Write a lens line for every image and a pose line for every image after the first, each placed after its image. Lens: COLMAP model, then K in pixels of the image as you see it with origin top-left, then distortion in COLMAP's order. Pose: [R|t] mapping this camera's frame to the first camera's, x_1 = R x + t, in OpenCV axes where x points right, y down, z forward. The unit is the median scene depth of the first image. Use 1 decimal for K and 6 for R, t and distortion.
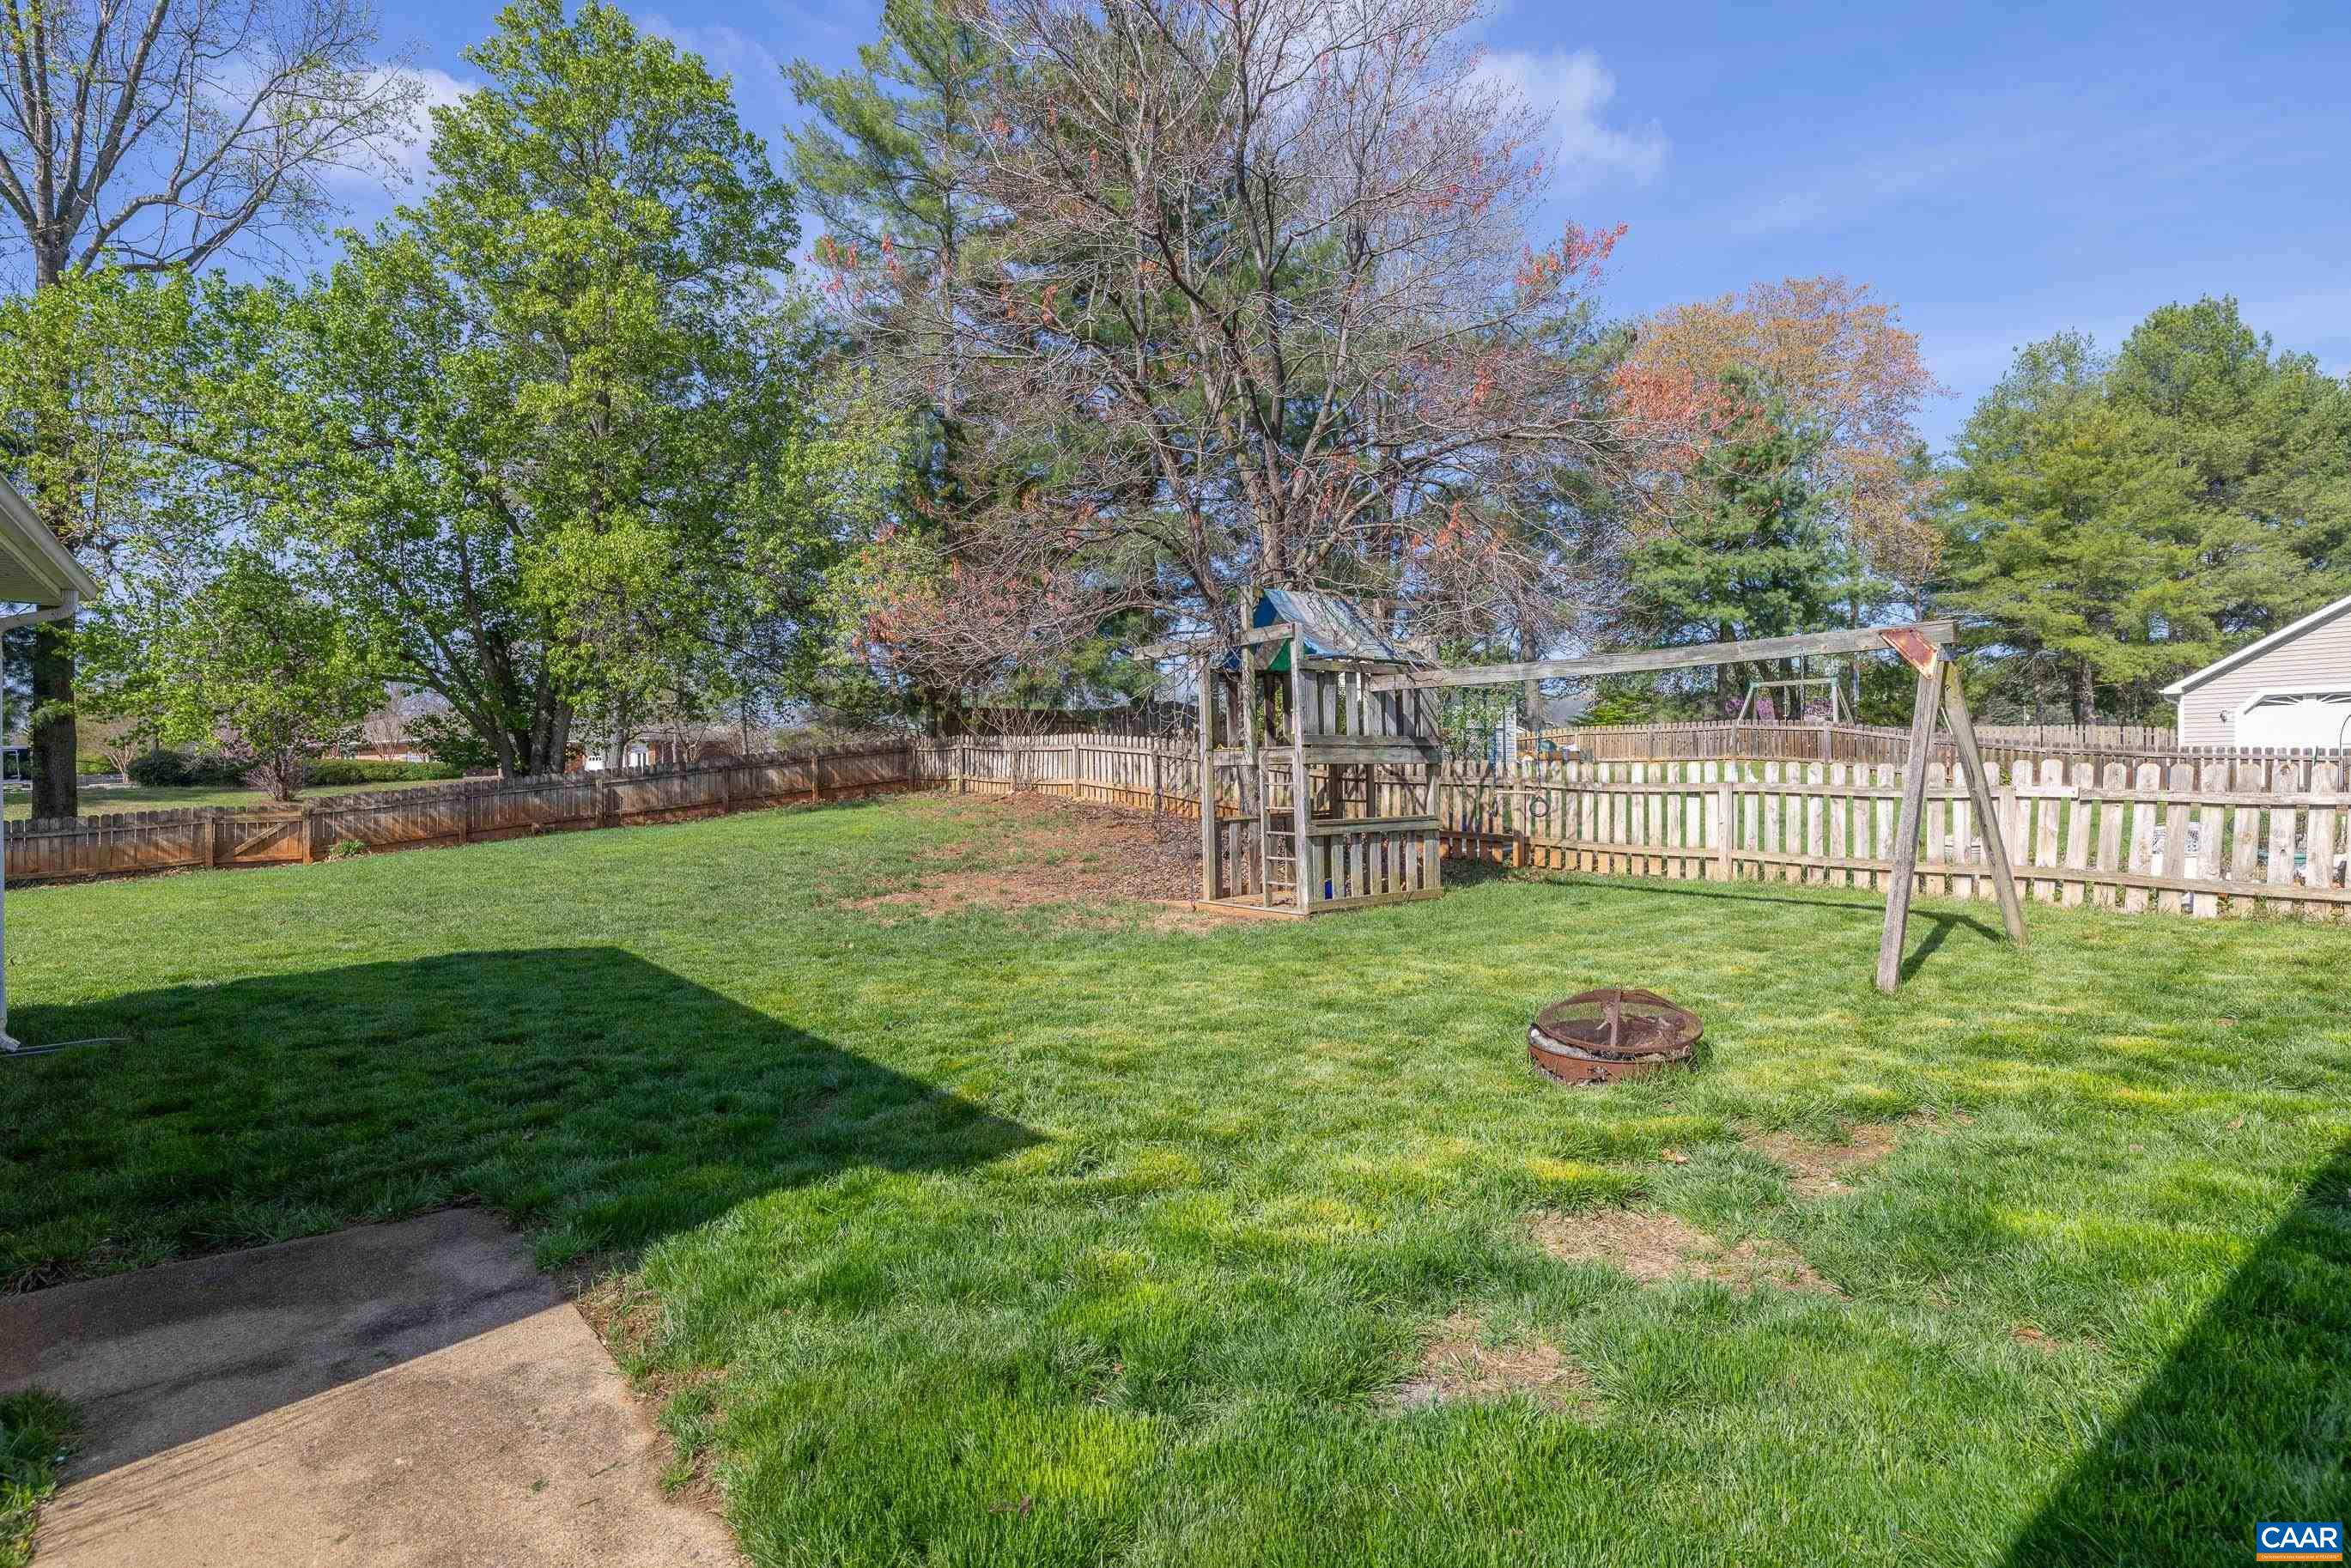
lens RADIAL K [[1193.4, 0, 1175.5], [0, 1193.4, 784.0], [0, 0, 1]] dist [-0.061534, -0.000002]
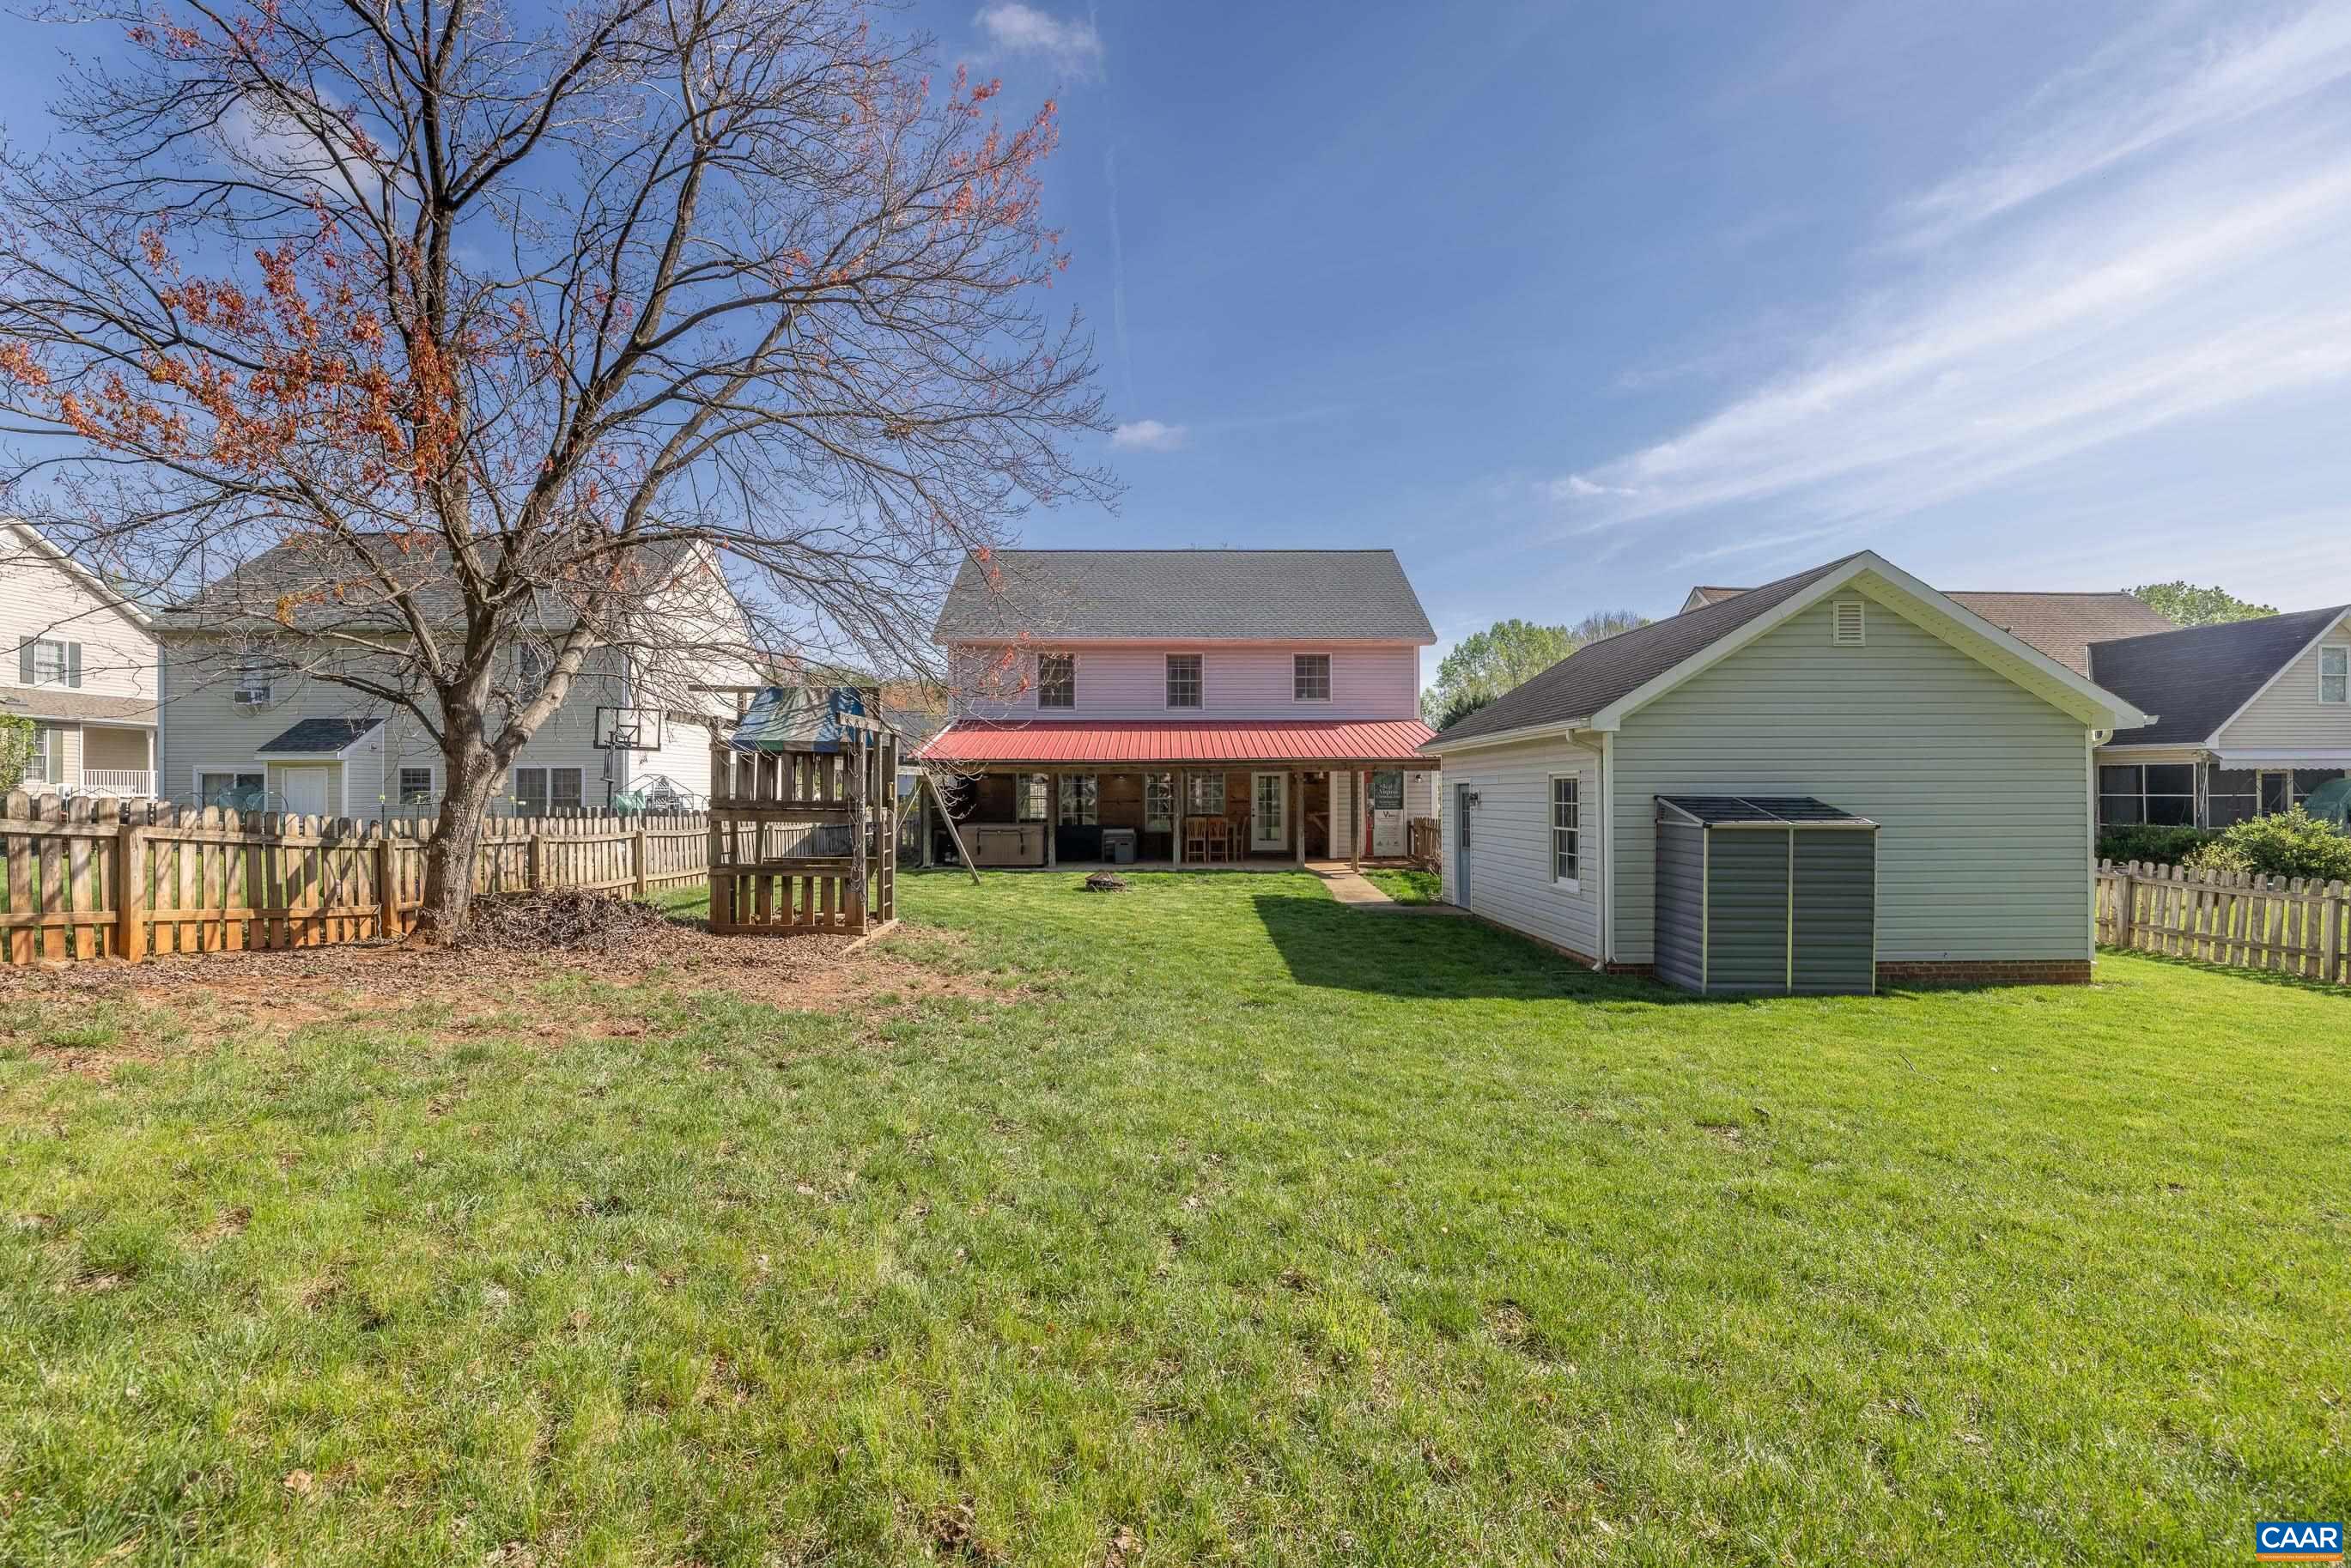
lens RADIAL K [[1029.2, 0, 1175.5], [0, 1029.2, 784.0], [0, 0, 1]] dist [0.001797, 0.000174]
pose [[-0.802506, -0.000291, 0.596645, -1.178304], [-0.002946, 0.999990, -0.003474, -0.081853], [-0.596637, -0.004545, -0.802498, 2.226853]]
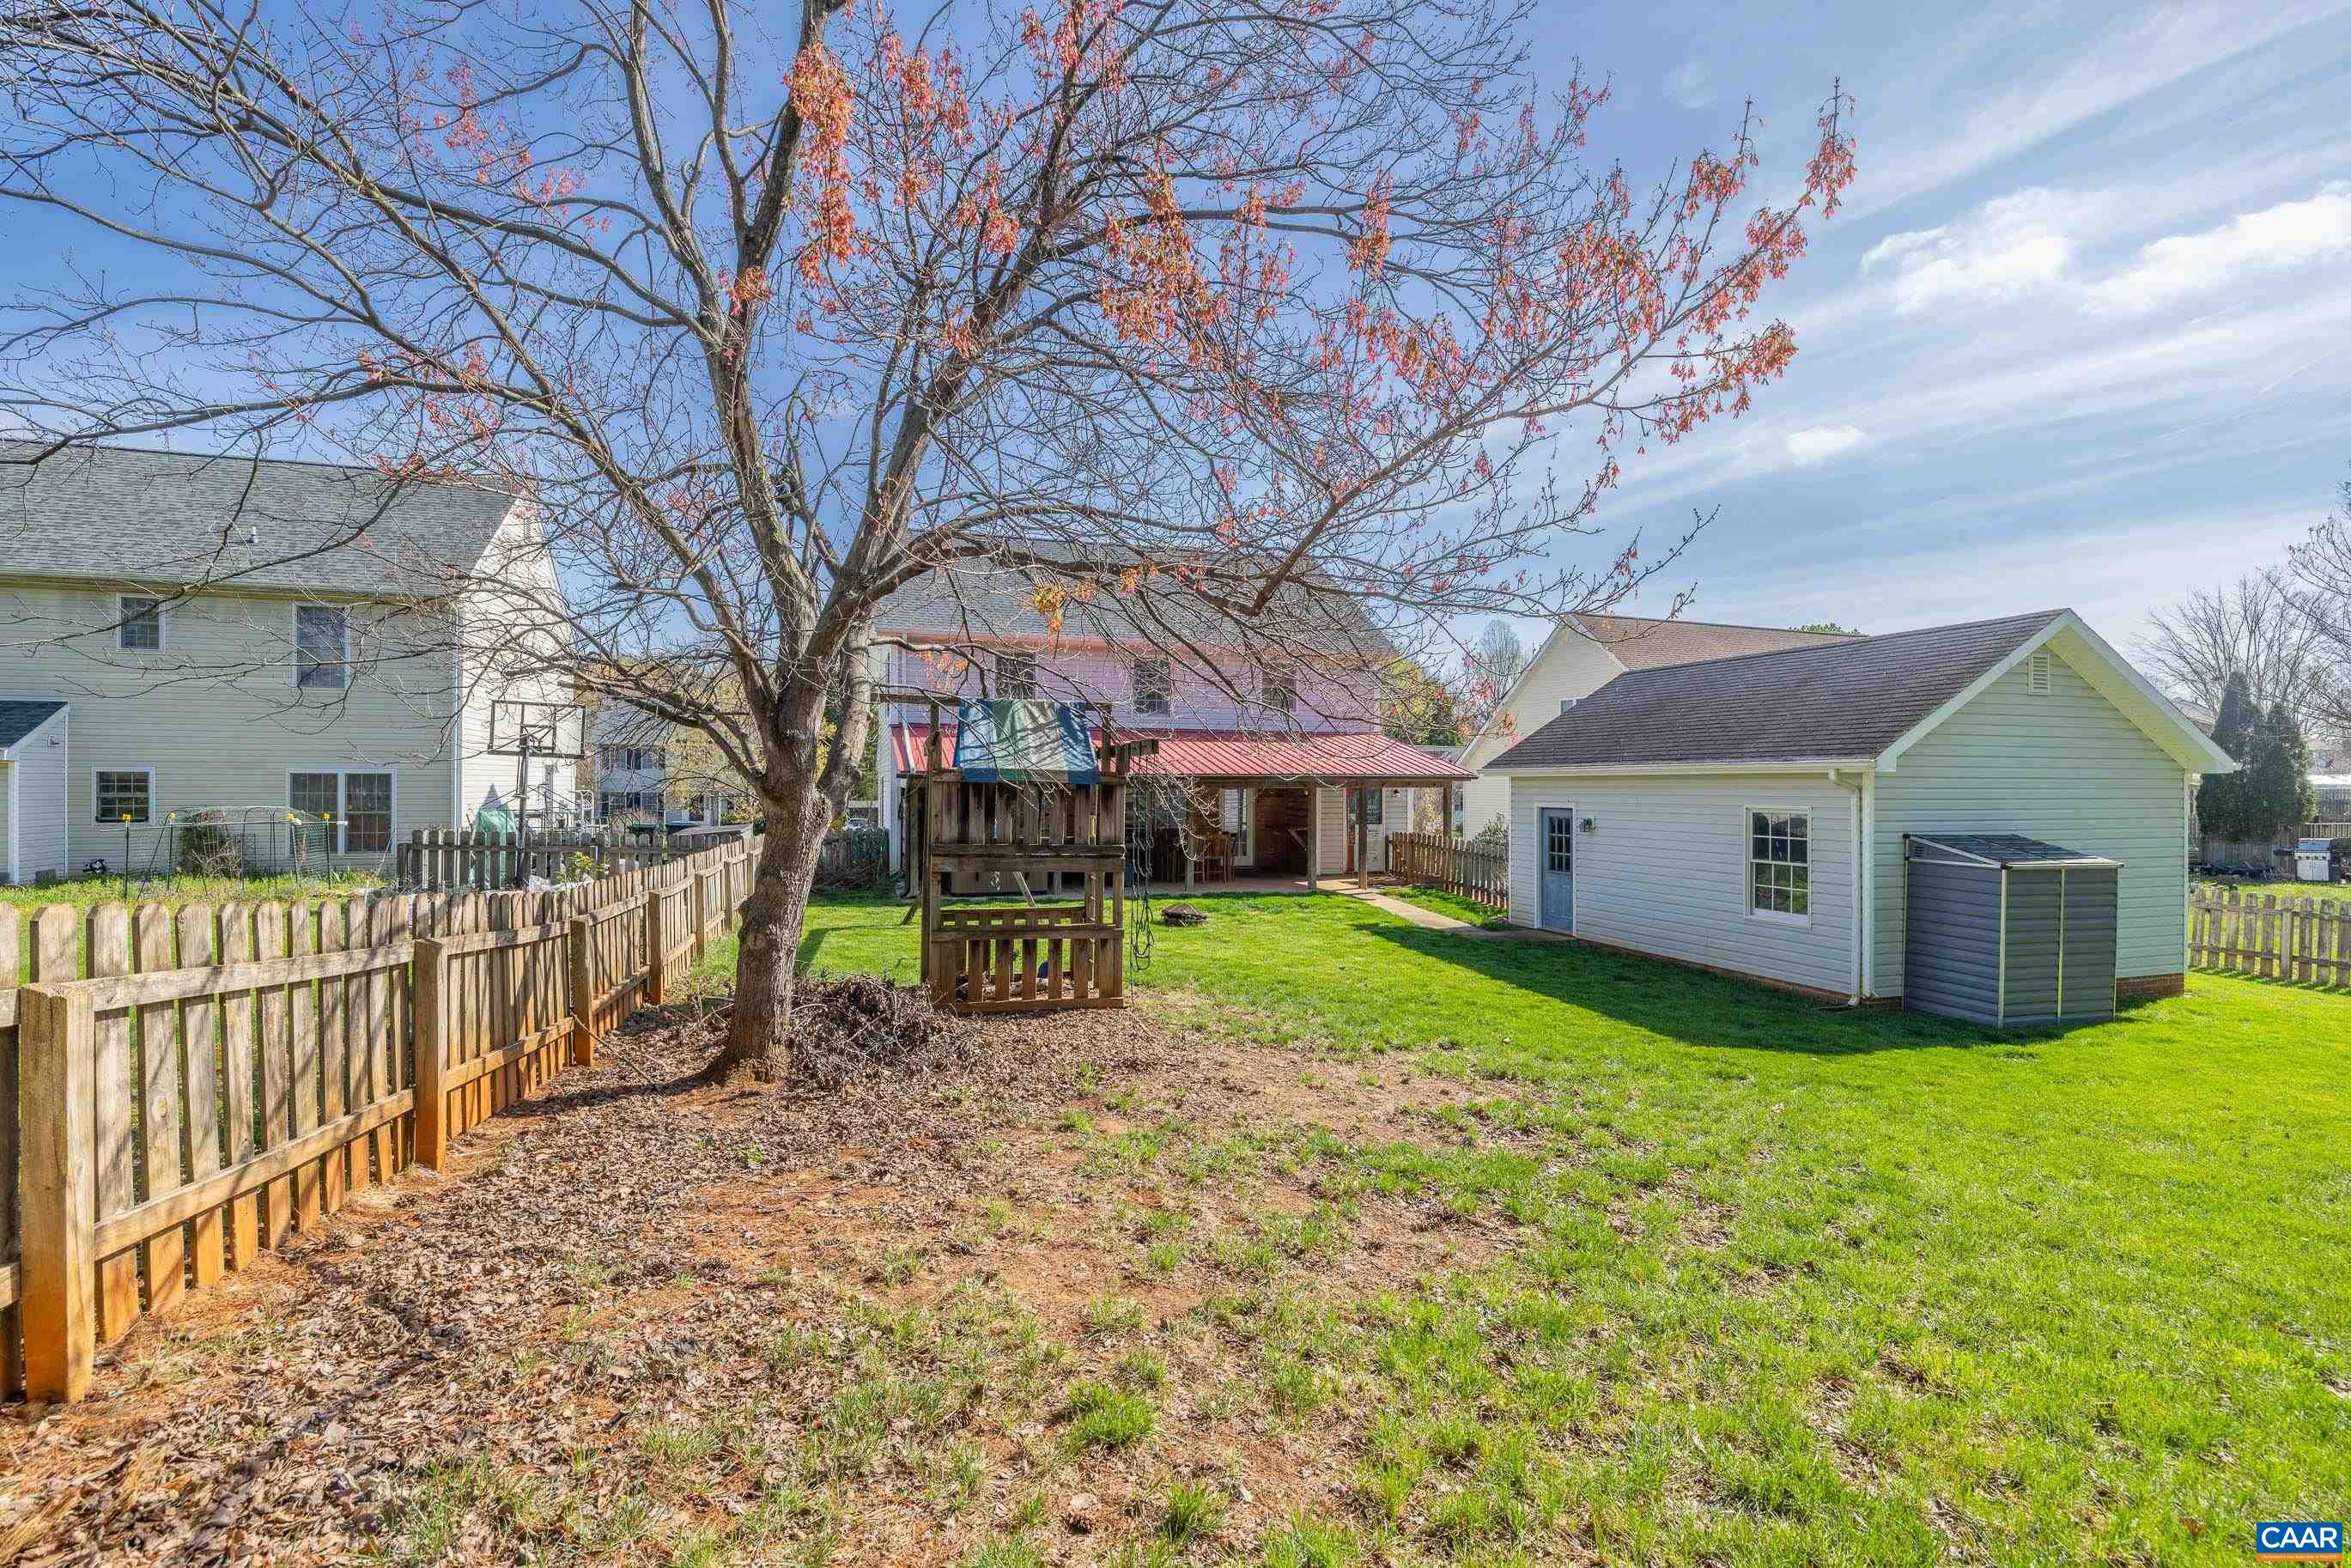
lens RADIAL K [[1029.2, 0, 1175.5], [0, 1029.2, 784.0], [0, 0, 1]] dist [0.001797, 0.000174]
pose [[-0.938505, -0.009957, 0.345121, -0.448027], [-0.009929, 0.999949, 0.001848, -0.132263], [-0.345122, -0.001693, -0.938556, 2.413780]]
